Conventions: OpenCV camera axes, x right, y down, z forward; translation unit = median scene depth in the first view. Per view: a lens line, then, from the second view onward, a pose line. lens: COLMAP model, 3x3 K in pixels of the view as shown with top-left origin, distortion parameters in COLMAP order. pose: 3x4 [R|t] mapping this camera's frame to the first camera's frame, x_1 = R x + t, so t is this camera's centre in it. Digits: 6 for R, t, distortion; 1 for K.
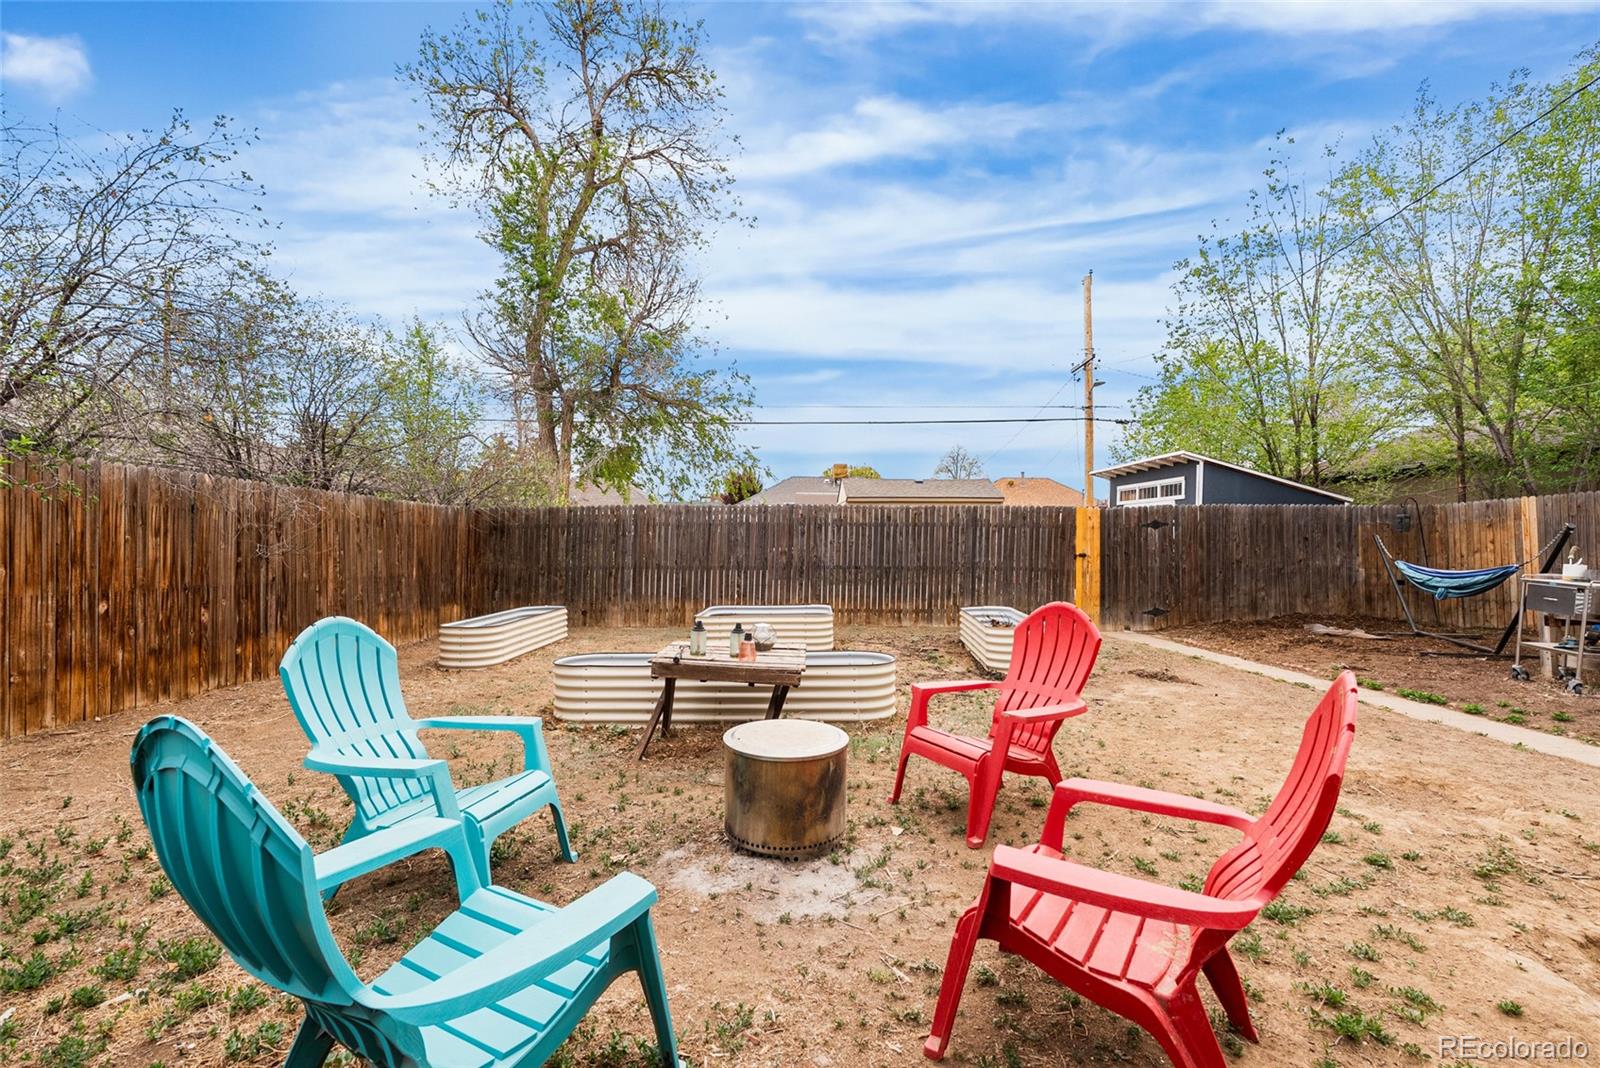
lens RADIAL K [[706.6, 0, 800.0], [0, 706.6, 534.0], [0, 0, 1]] dist [-0.005009, -0.000097]
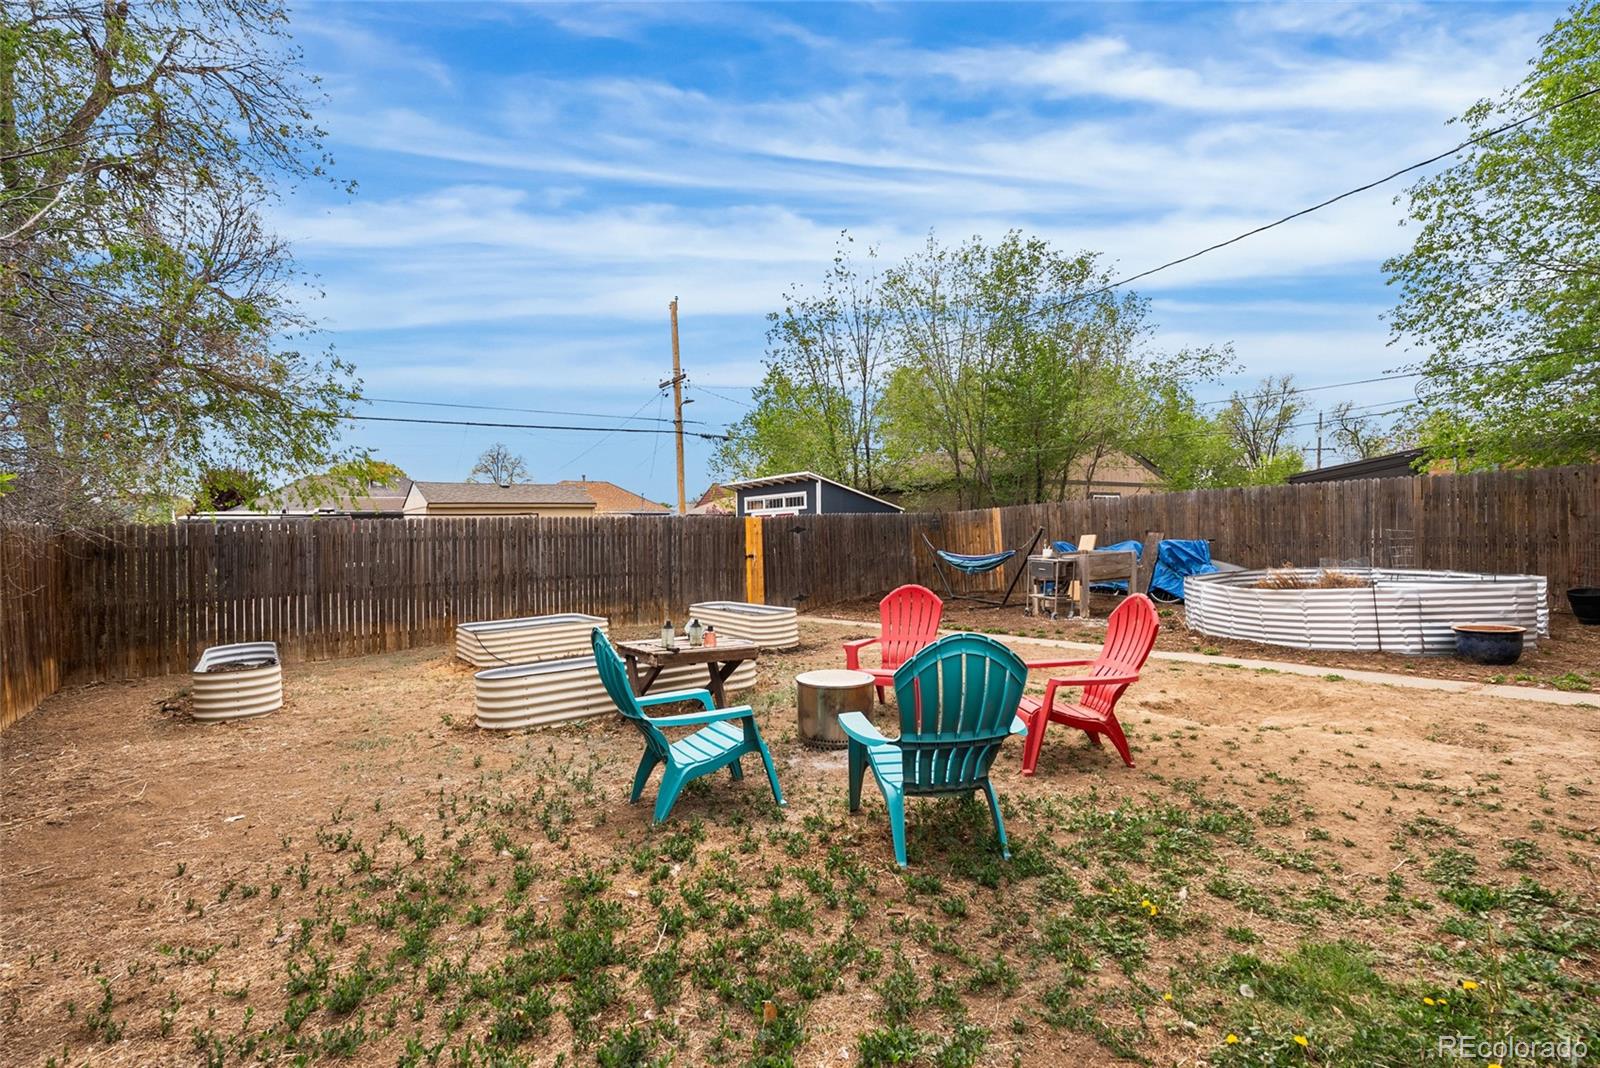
lens RADIAL K [[732.2, 0, 800.0], [0, 732.2, 534.0], [0, 0, 1]] dist [-0.003245, -0.000161]
pose [[0.807251, -0.024772, 0.589688, -0.263130], [0.026868, 0.999625, 0.005213, -0.011735], [-0.589597, 0.011635, 0.807614, -0.072749]]
